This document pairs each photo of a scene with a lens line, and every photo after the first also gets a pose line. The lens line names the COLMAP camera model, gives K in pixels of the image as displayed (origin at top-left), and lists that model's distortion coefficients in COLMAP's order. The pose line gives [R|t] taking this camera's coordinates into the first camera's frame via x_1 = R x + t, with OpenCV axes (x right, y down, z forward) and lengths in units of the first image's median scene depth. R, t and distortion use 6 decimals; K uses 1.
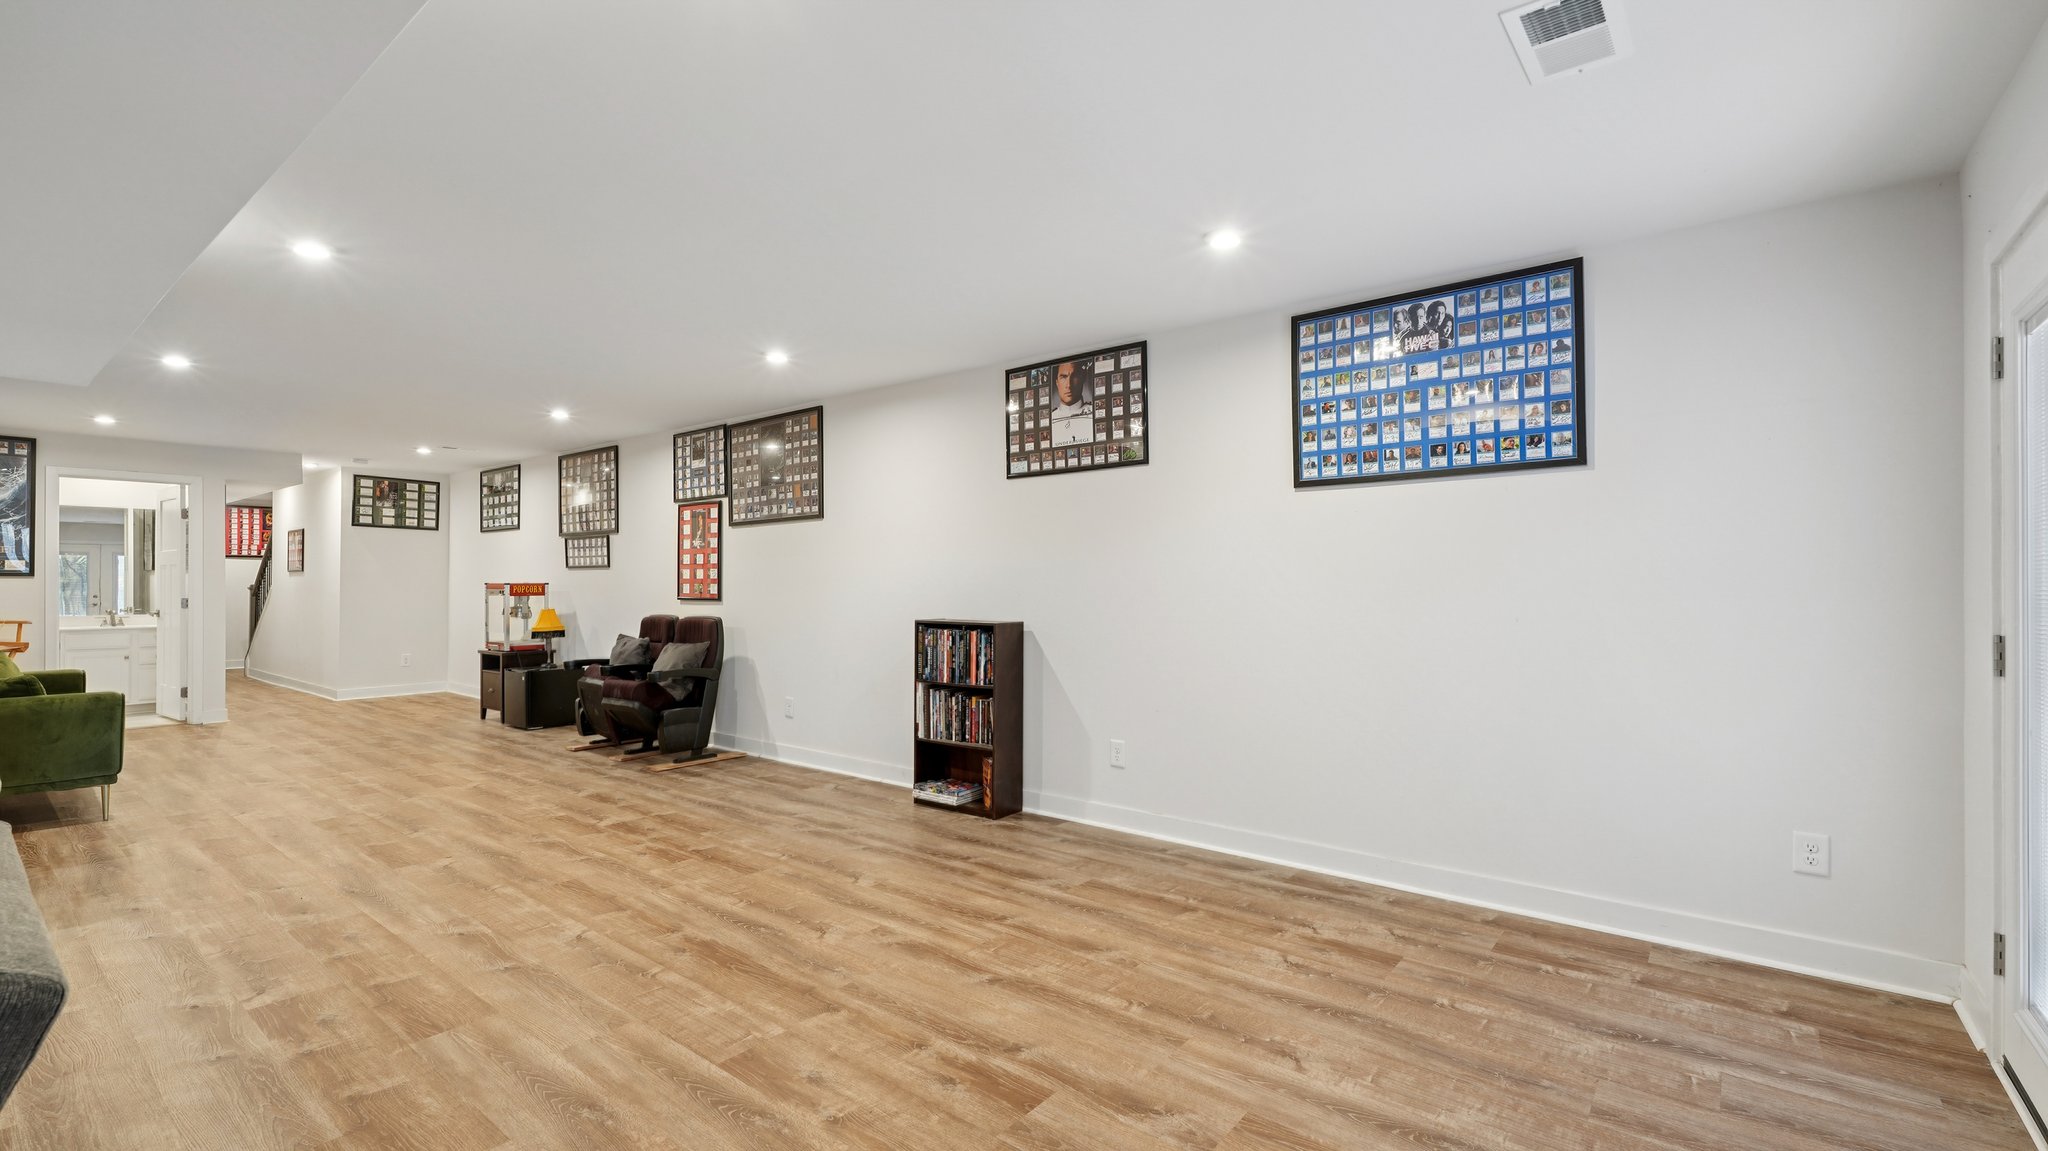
lens RADIAL K [[897.0, 0, 1023.7], [0, 897.0, 577.2], [0, 0, 1]] dist [-0.000522, 0.000415]
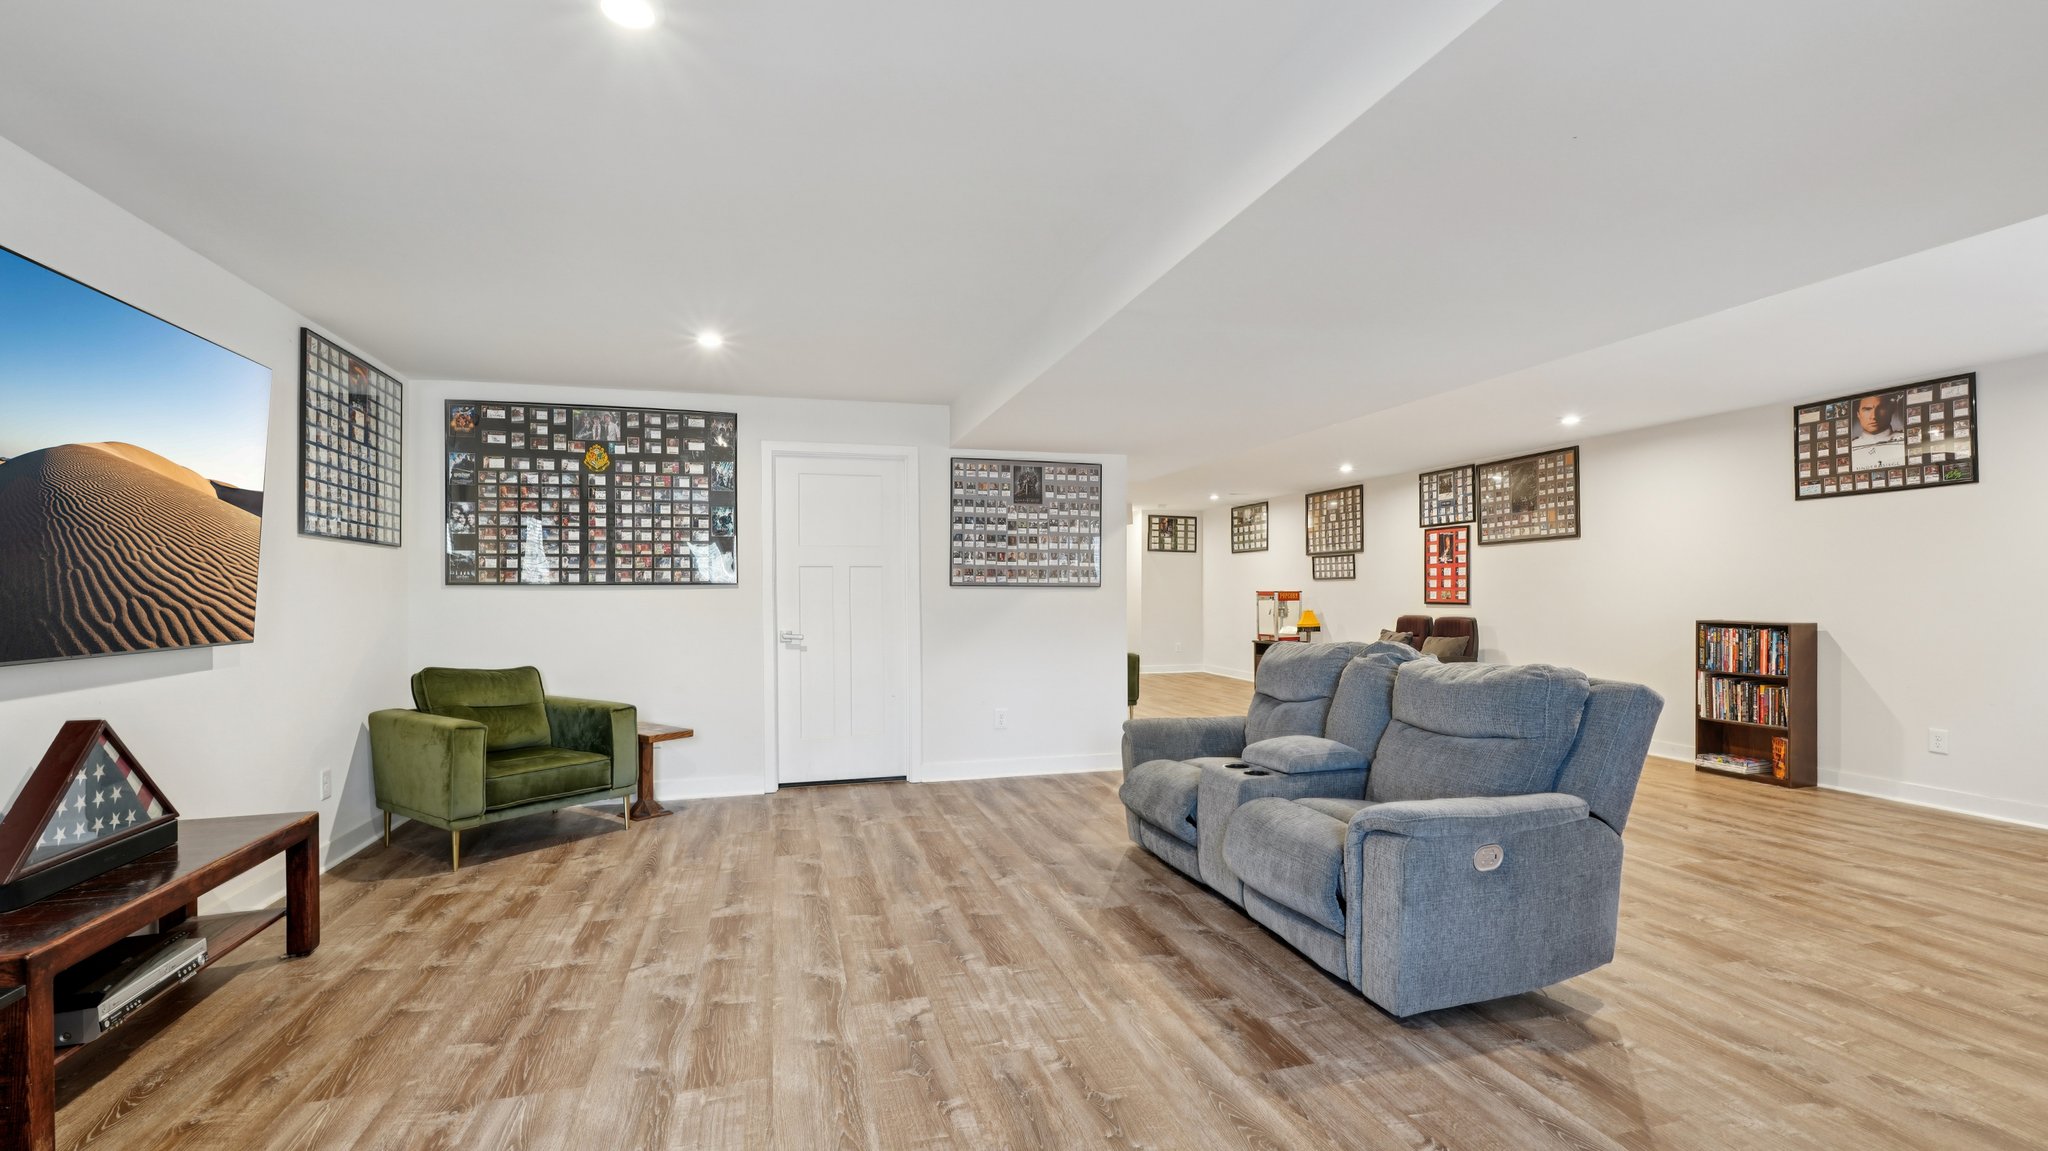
lens RADIAL K [[897.0, 0, 1021.3], [0, 897.0, 590.6], [0, 0, 1]] dist [-0.000522, 0.000415]
pose [[0.816179, -0.002873, -0.577792, -0.166801], [0.006705, 0.999967, 0.004498, -0.004399], [0.577760, -0.007546, 0.816172, -0.530732]]
